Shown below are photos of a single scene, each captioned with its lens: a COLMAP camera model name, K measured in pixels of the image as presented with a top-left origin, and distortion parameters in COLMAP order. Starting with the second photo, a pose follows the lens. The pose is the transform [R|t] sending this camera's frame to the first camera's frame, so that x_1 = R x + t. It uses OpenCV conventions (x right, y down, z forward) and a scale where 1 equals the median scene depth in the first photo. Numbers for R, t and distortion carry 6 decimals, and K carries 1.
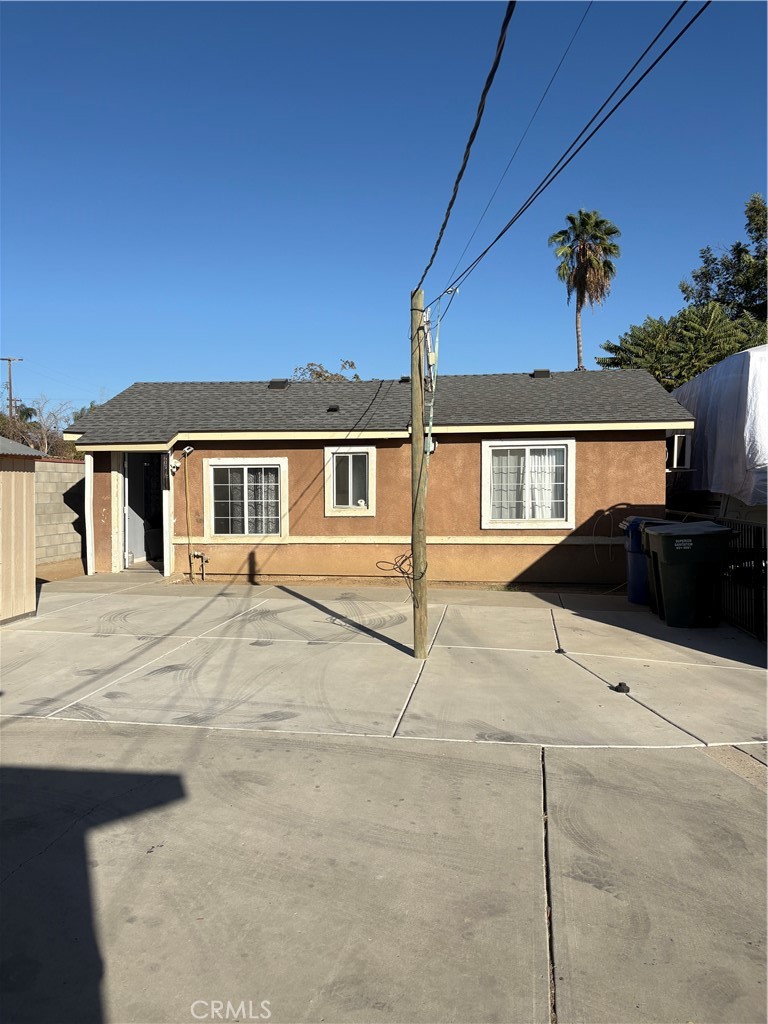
lens RADIAL K [[774.0, 0, 386.2], [0, 774.0, 511.4], [0, 0, 1]] dist [0.034483, -0.024483]
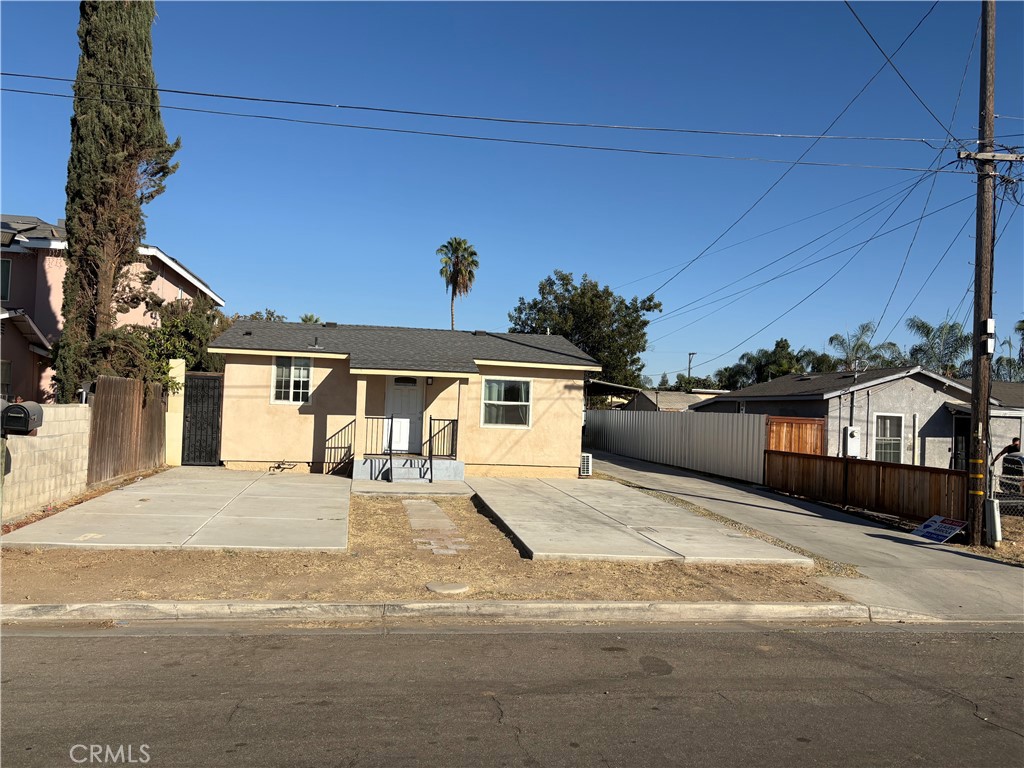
lens RADIAL K [[774.0, 0, 511.1], [0, 774.0, 384.8], [0, 0, 1]] dist [0.034483, -0.024483]
pose [[0.933651, 0.056819, 0.353649, -0.787057], [-0.038434, 0.997530, -0.058800, 0.061826], [-0.356117, 0.041306, 0.933528, -2.156528]]
